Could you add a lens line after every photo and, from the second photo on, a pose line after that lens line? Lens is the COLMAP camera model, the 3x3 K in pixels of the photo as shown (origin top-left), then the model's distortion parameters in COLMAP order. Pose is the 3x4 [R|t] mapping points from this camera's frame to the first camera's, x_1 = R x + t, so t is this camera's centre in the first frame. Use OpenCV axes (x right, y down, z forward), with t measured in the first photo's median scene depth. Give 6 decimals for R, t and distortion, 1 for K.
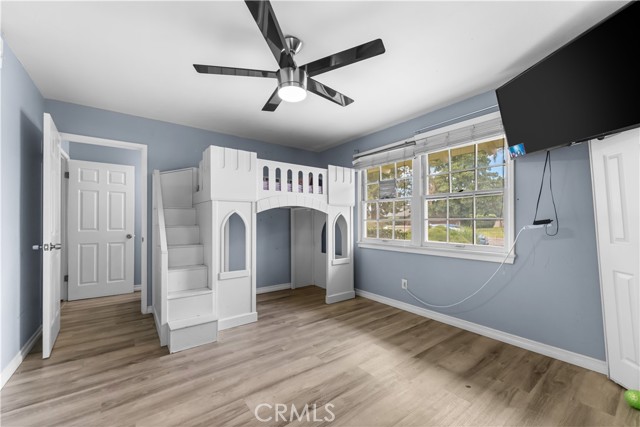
lens RADIAL K [[257.6, 0, 319.7], [0, 257.6, 217.7], [0, 0, 1]] dist [0.000239, -0.000162]
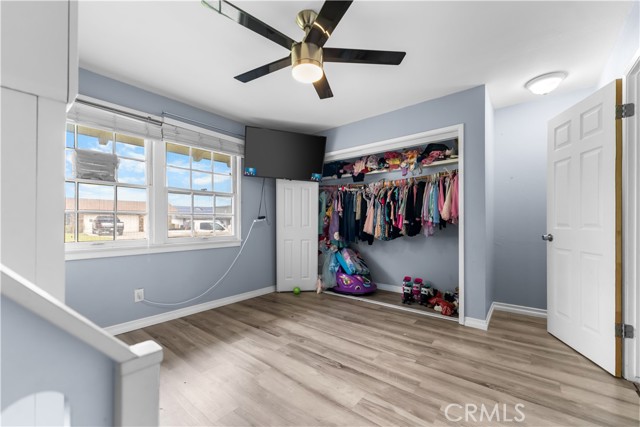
lens RADIAL K [[257.6, 0, 319.7], [0, 257.6, 217.7], [0, 0, 1]] dist [0.000239, -0.000162]
pose [[-0.248624, 0.020008, 0.968393, -0.817766], [-0.011066, 0.999663, -0.023495, 0.049075], [-0.968537, -0.016557, -0.248319, 0.958509]]
